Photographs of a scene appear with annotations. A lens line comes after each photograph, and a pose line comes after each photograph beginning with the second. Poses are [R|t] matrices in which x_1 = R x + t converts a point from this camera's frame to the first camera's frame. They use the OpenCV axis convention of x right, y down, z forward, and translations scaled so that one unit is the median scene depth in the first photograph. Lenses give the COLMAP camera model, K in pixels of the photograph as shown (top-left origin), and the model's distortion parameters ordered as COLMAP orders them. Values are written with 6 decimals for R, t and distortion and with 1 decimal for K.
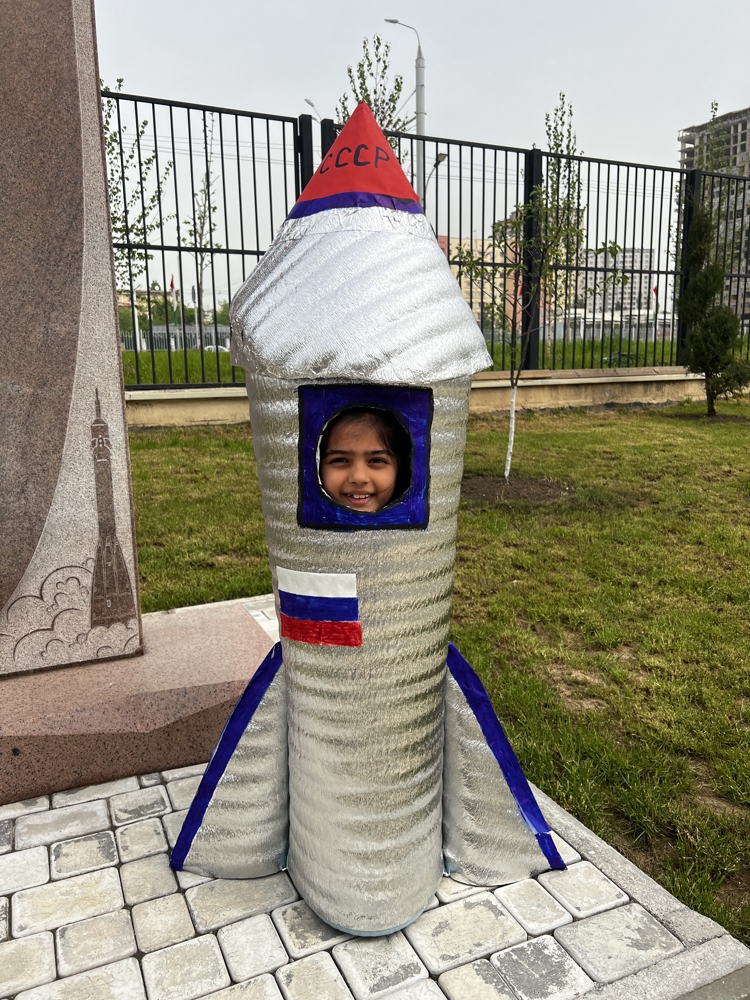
lens RADIAL K [[762.7, 0, 373.4], [0, 762.7, 492.5], [0, 0, 1]] dist [0.035899, -0.050123]
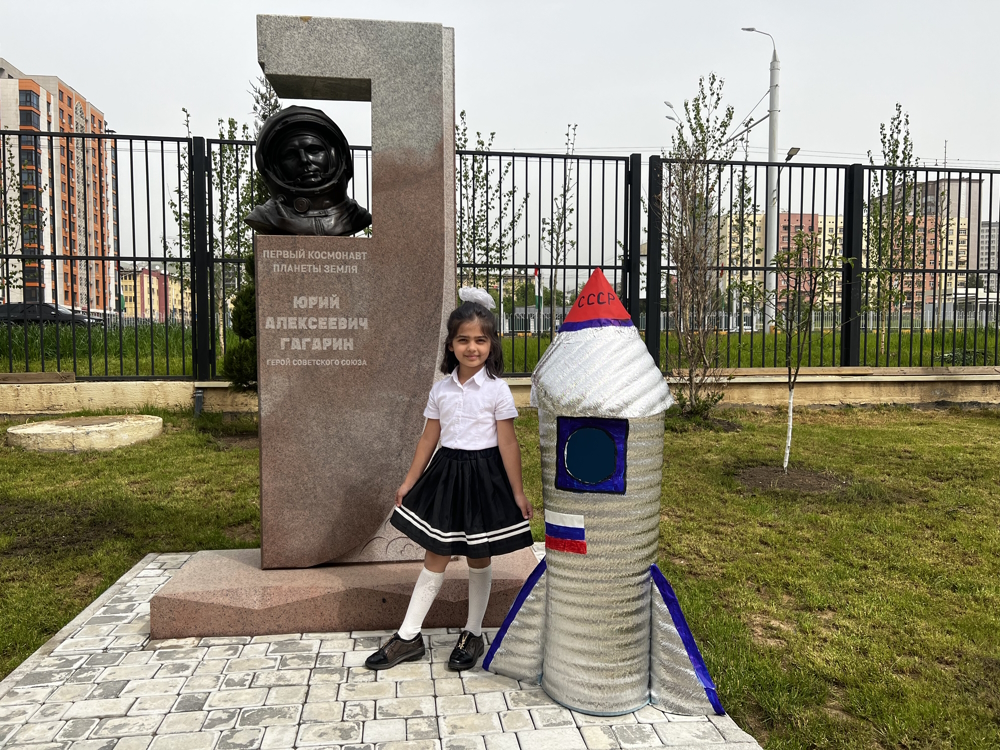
lens RADIAL K [[762.7, 0, 499.2], [0, 762.7, 381.3], [0, 0, 1]] dist [0.035899, -0.050123]
pose [[0.955840, 0.035401, -0.291748, 0.072457], [-0.067996, 0.992422, -0.102349, -0.002216], [0.285914, 0.117667, 0.951004, -0.167948]]
